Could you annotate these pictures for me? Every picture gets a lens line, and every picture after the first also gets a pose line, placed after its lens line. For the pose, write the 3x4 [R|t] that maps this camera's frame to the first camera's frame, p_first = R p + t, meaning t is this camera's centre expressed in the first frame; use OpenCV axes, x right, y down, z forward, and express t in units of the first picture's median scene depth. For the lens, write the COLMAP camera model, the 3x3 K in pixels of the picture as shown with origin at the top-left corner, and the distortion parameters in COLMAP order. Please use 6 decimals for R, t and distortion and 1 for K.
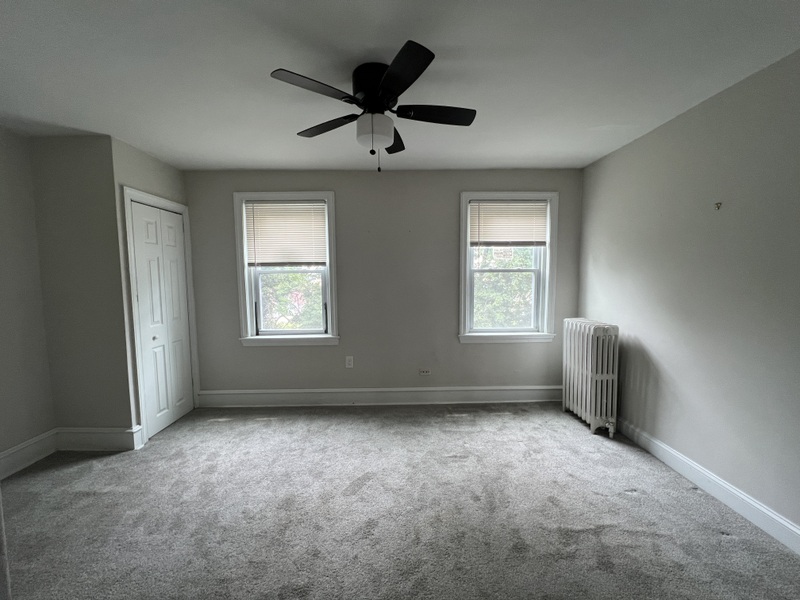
lens RADIAL K [[320.0, 0, 398.8], [0, 320.0, 300.3], [0, 0, 1]] dist [0.000022, 0.000169]
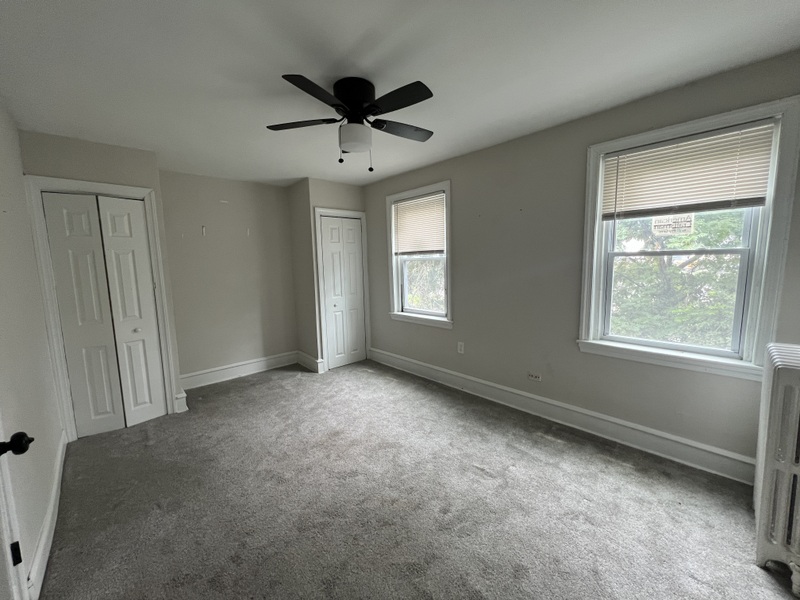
lens RADIAL K [[320.0, 0, 398.8], [0, 320.0, 300.3], [0, 0, 1]] dist [0.000022, 0.000169]
pose [[0.667942, 0.082216, -0.739658, 0.512457], [-0.039512, 0.996395, 0.075073, -0.029128], [0.743164, -0.020919, 0.668783, 0.198428]]
